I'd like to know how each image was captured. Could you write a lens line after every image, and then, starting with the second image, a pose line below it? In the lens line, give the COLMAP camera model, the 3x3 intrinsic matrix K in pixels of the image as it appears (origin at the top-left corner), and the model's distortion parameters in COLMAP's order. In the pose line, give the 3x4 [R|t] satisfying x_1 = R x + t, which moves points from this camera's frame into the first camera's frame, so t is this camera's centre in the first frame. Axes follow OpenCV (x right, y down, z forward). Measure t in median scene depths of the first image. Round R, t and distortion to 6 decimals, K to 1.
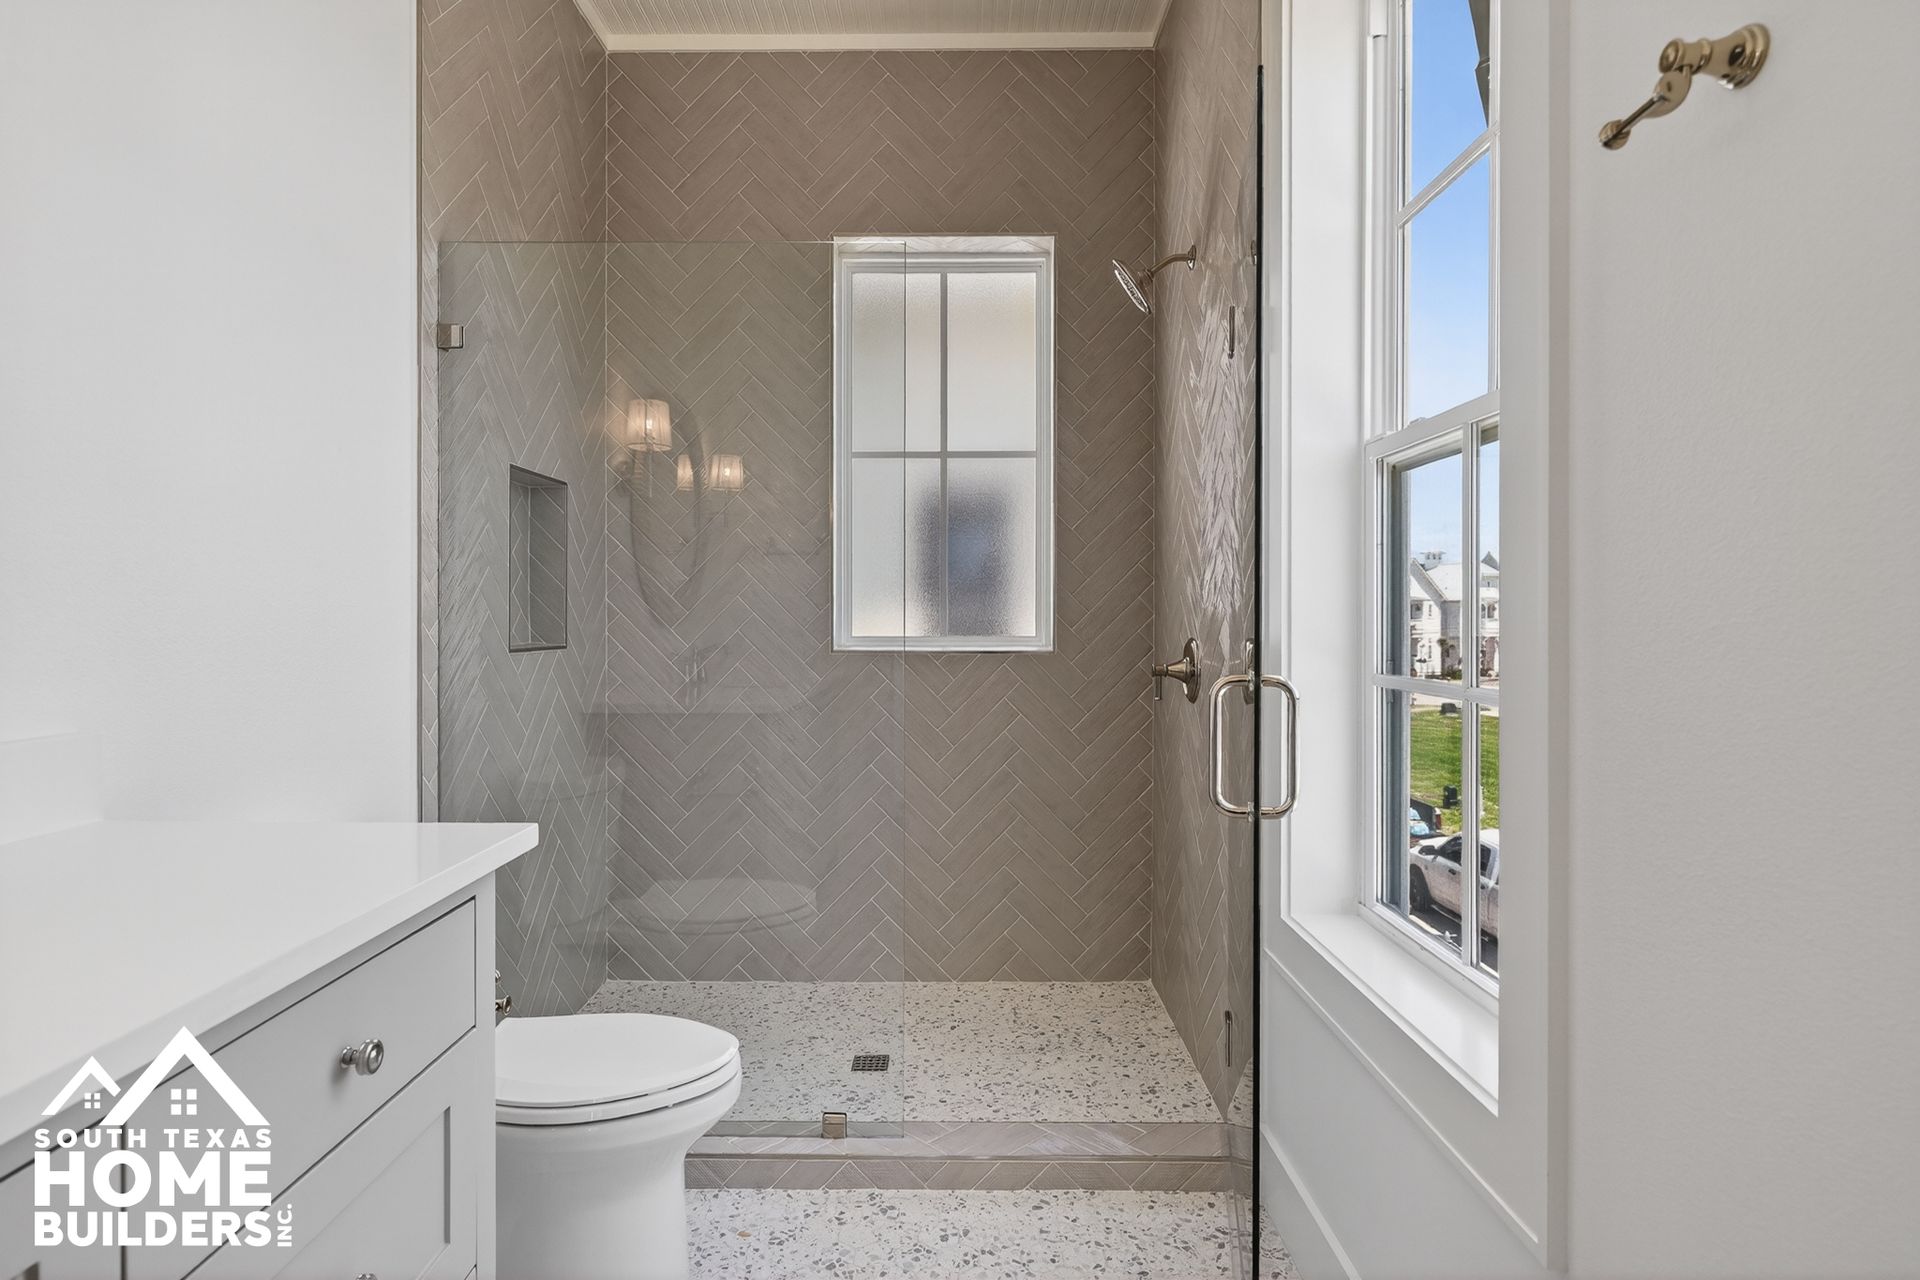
lens RADIAL K [[1012.4, 0, 957.9], [0, 1012.4, 624.2], [0, 0, 1]] dist [0.001444, 0.000046]
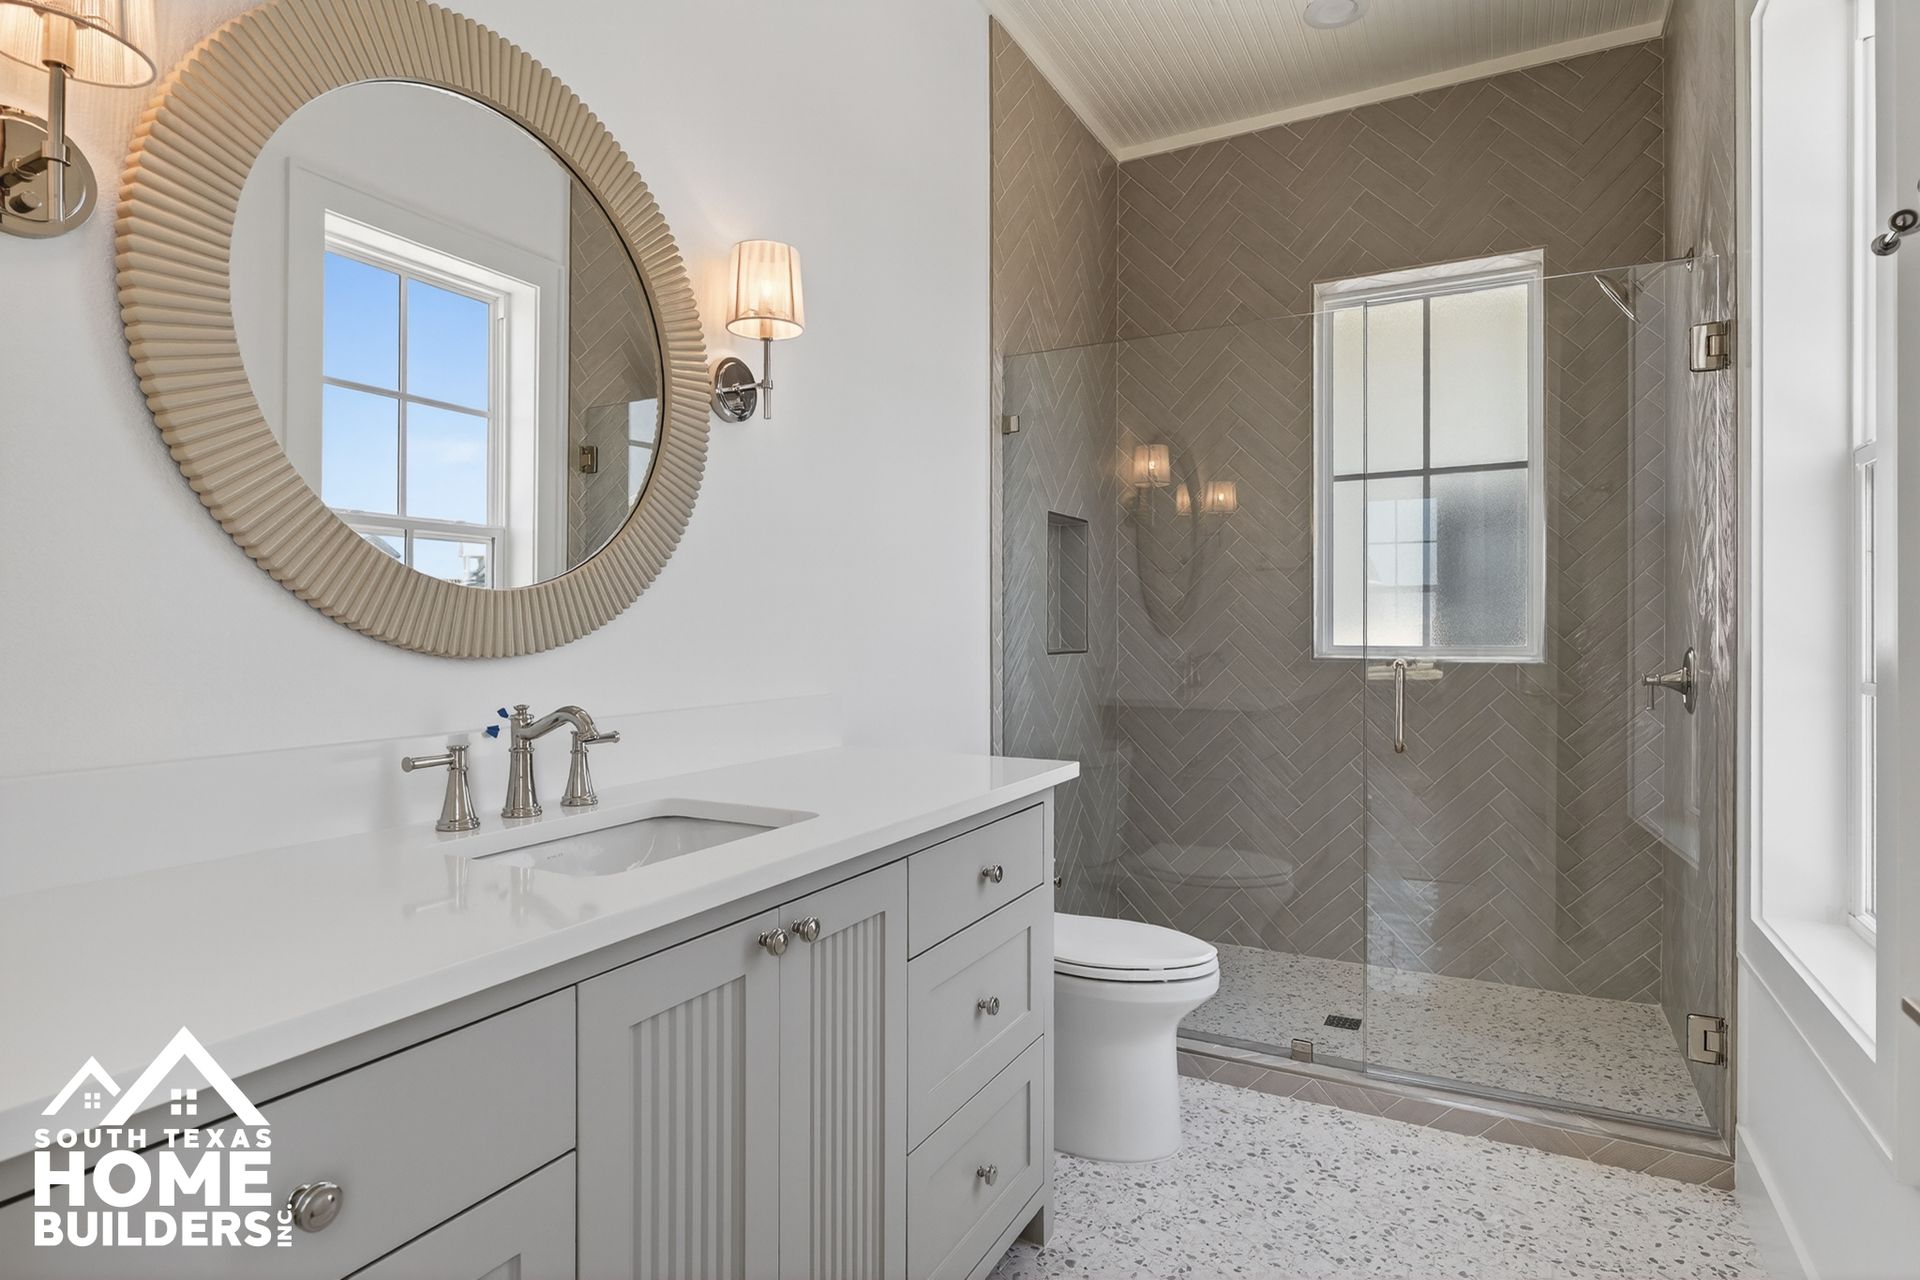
lens RADIAL K [[1012.4, 0, 957.9], [0, 1012.4, 624.2], [0, 0, 1]] dist [0.001444, 0.000046]
pose [[0.883901, -0.003676, -0.467660, 0.065128], [-0.001816, 0.999935, -0.011292, 0.003487], [0.467671, 0.010830, 0.883836, -0.206027]]
